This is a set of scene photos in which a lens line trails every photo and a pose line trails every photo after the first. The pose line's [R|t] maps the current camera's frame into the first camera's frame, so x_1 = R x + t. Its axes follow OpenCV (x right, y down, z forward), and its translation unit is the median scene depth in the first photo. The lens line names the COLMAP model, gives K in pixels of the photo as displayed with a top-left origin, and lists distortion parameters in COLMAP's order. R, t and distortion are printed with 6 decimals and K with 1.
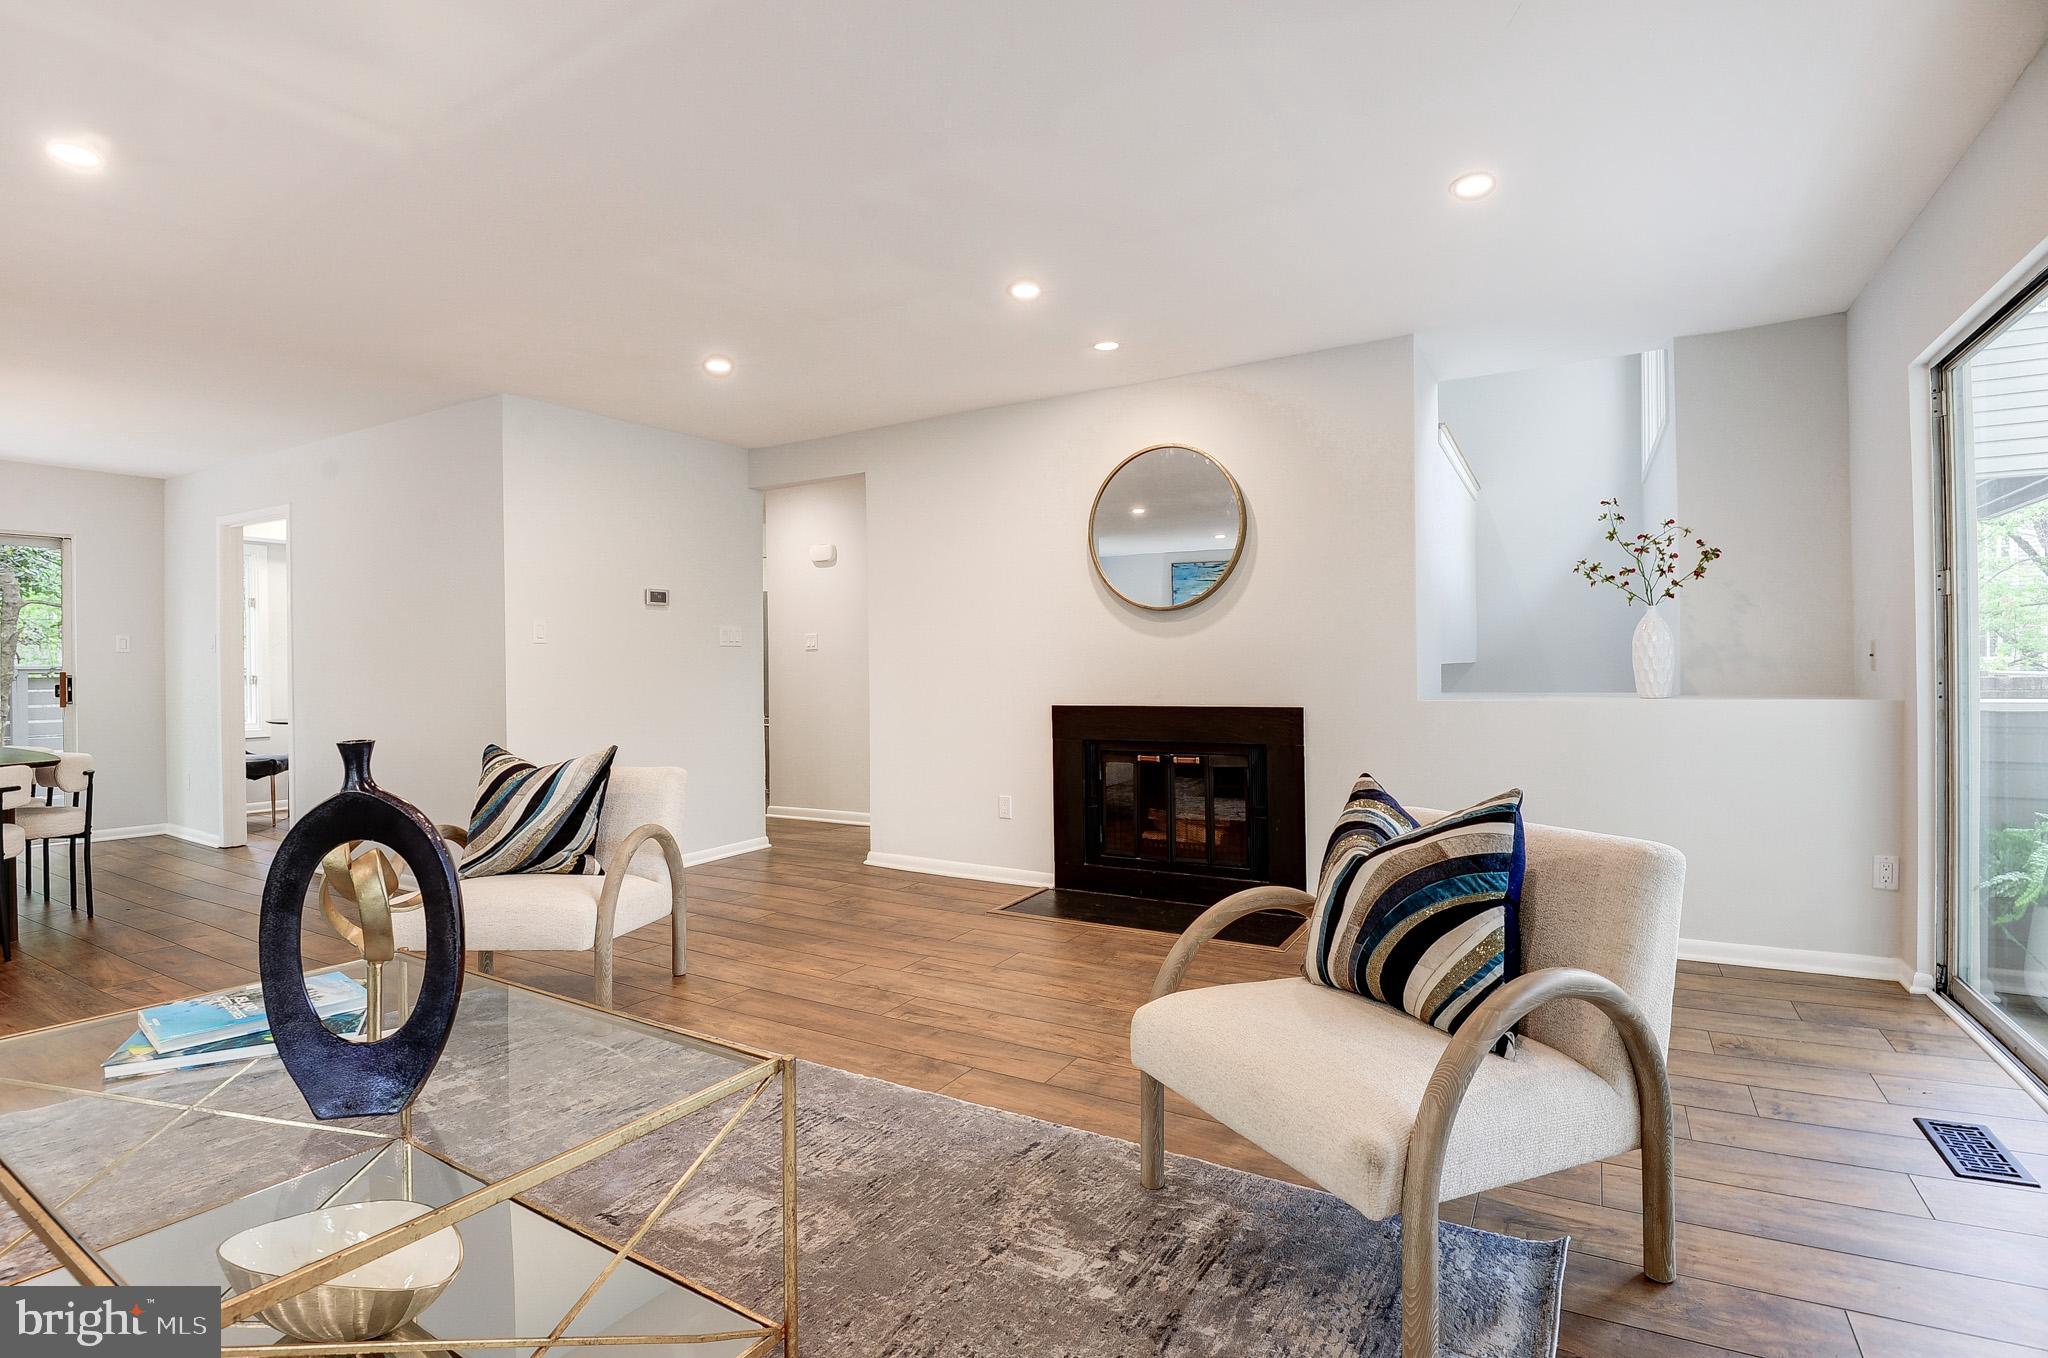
lens RADIAL K [[941.7, 0, 987.0], [0, 941.7, 670.3], [0, 0, 1]] dist [-0.026016, 0.000449]
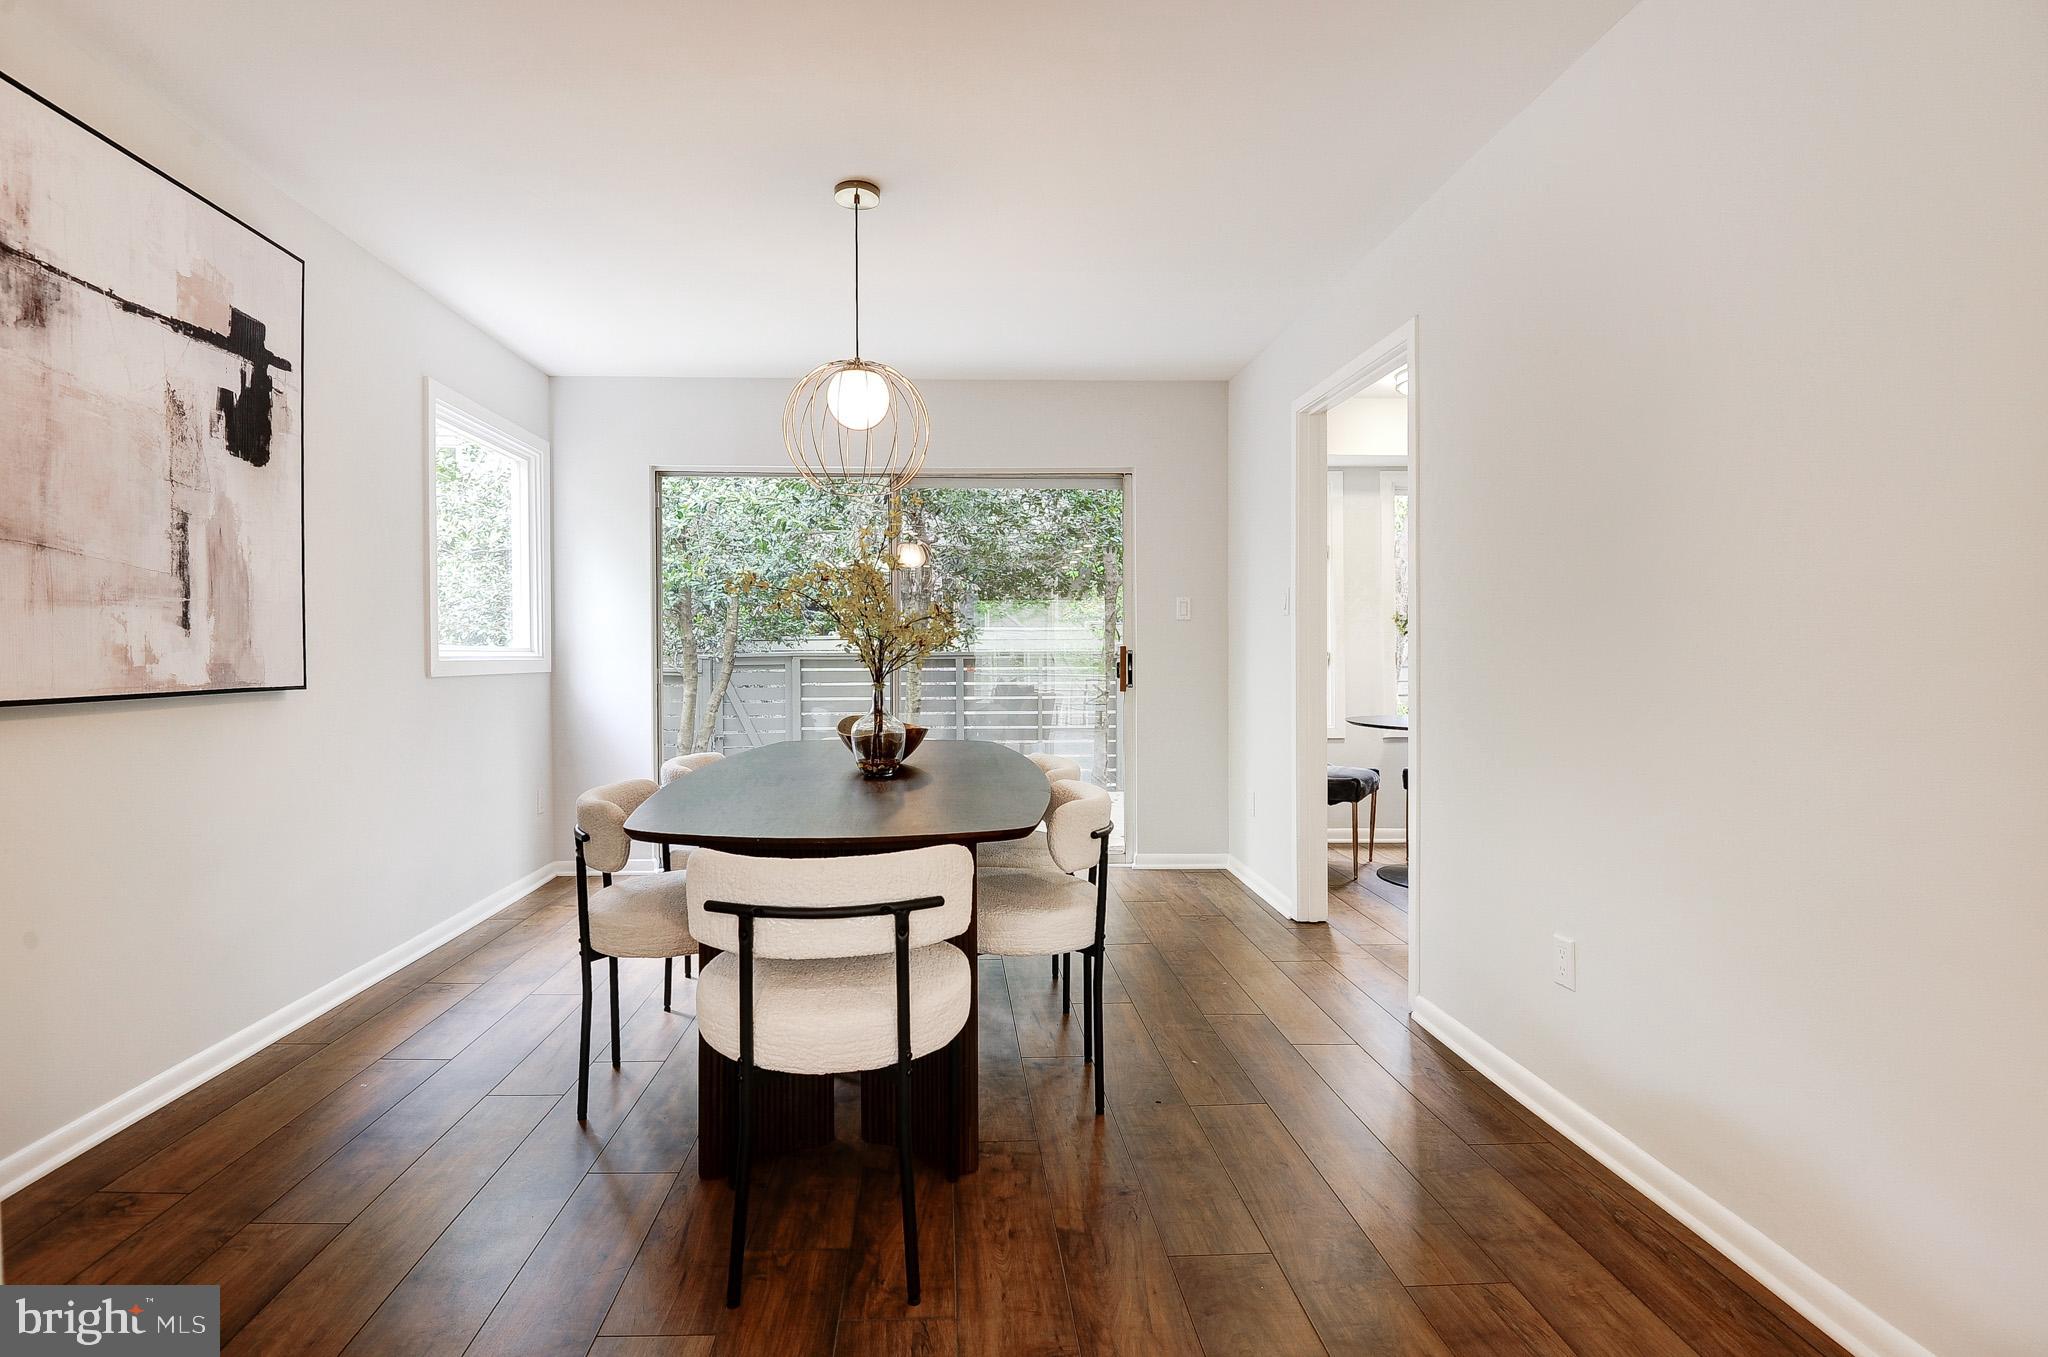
lens RADIAL K [[969.3, 0, 1026.7], [0, 969.3, 649.7], [0, 0, 1]] dist [0.000859, -0.000276]
pose [[0.592480, 0.002873, -0.805580, -0.388551], [-0.006991, 0.999974, -0.001576, 0.007083], [0.805555, 0.006566, 0.592484, 0.441741]]
